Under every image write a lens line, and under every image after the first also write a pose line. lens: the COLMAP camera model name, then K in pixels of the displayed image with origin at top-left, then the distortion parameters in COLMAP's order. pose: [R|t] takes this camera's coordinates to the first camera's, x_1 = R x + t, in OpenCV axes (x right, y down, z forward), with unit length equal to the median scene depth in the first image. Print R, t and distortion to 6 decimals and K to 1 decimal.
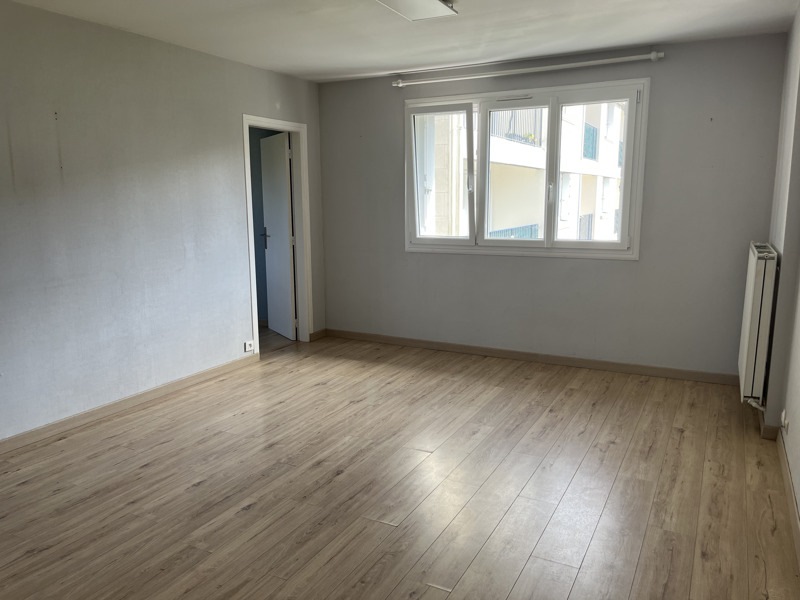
lens RADIAL K [[610.4, 0, 400.0], [0, 610.4, 300.0], [0, 0, 1]] dist [0.086287, -0.118128]
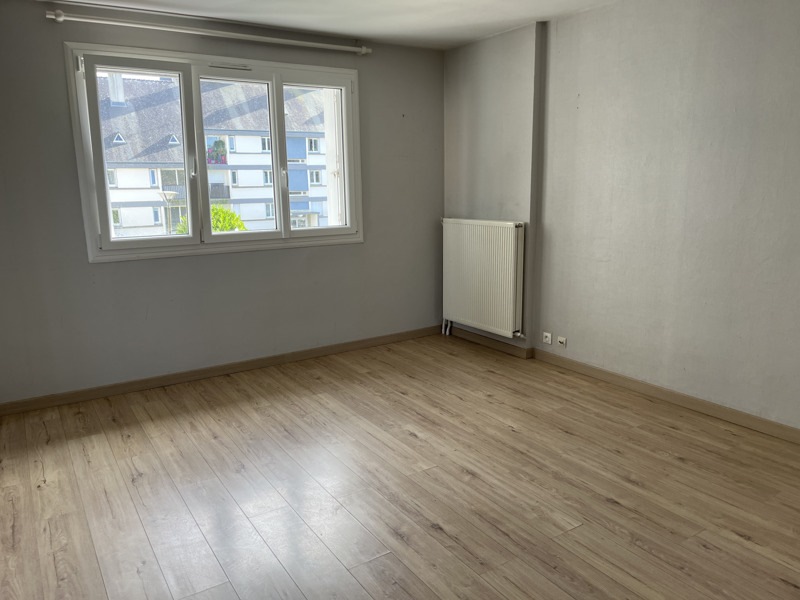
lens RADIAL K [[610.4, 0, 400.0], [0, 610.4, 300.0], [0, 0, 1]] dist [0.086287, -0.118128]
pose [[0.482333, -0.170319, 0.859271, -0.525348], [0.159452, 0.981599, 0.105061, -0.068620], [-0.861353, 0.086337, 0.500616, 0.427987]]
